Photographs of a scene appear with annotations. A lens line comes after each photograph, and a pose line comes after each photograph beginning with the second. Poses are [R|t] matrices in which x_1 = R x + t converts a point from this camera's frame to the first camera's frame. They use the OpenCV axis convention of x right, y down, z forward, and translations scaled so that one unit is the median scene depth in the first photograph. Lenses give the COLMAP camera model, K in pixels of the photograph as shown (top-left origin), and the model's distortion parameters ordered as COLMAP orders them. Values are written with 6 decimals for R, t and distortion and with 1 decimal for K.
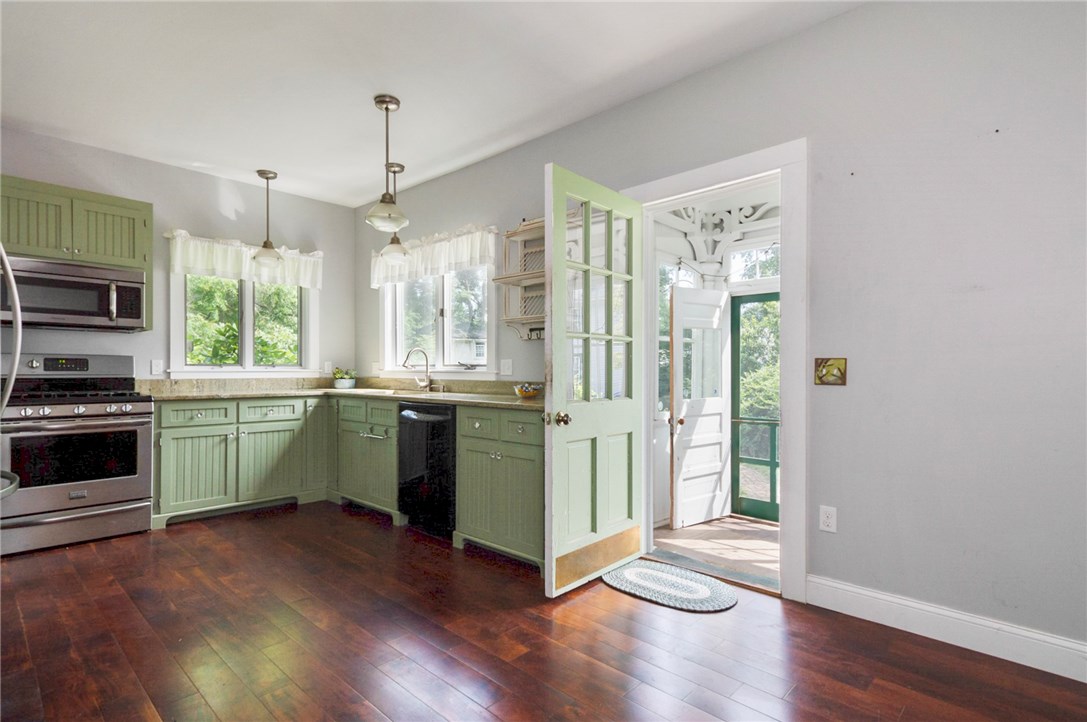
lens RADIAL K [[543.3, 0, 541.9], [0, 543.3, 368.2], [0, 0, 1]] dist [0.002972, -0.015827]
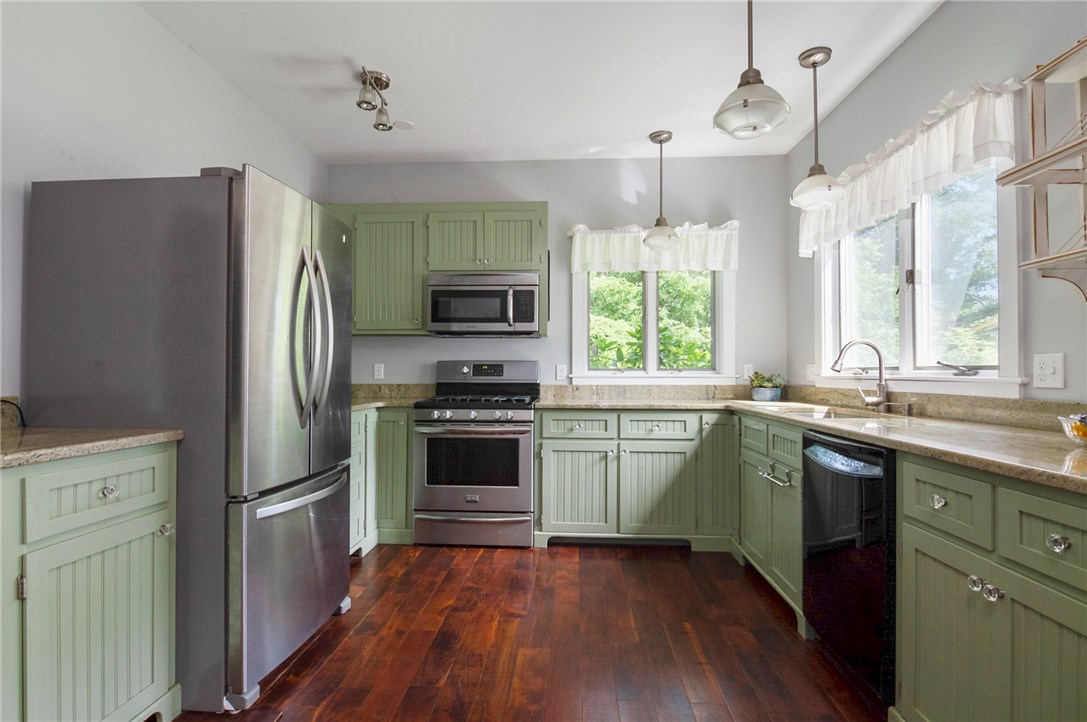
lens RADIAL K [[543.3, 0, 541.9], [0, 543.3, 368.2], [0, 0, 1]] dist [0.002972, -0.015827]
pose [[0.636056, -0.007742, -0.771604, 0.012170], [0.003436, 0.999968, -0.007201, -0.002339], [0.771635, 0.001929, 0.636062, 0.373605]]
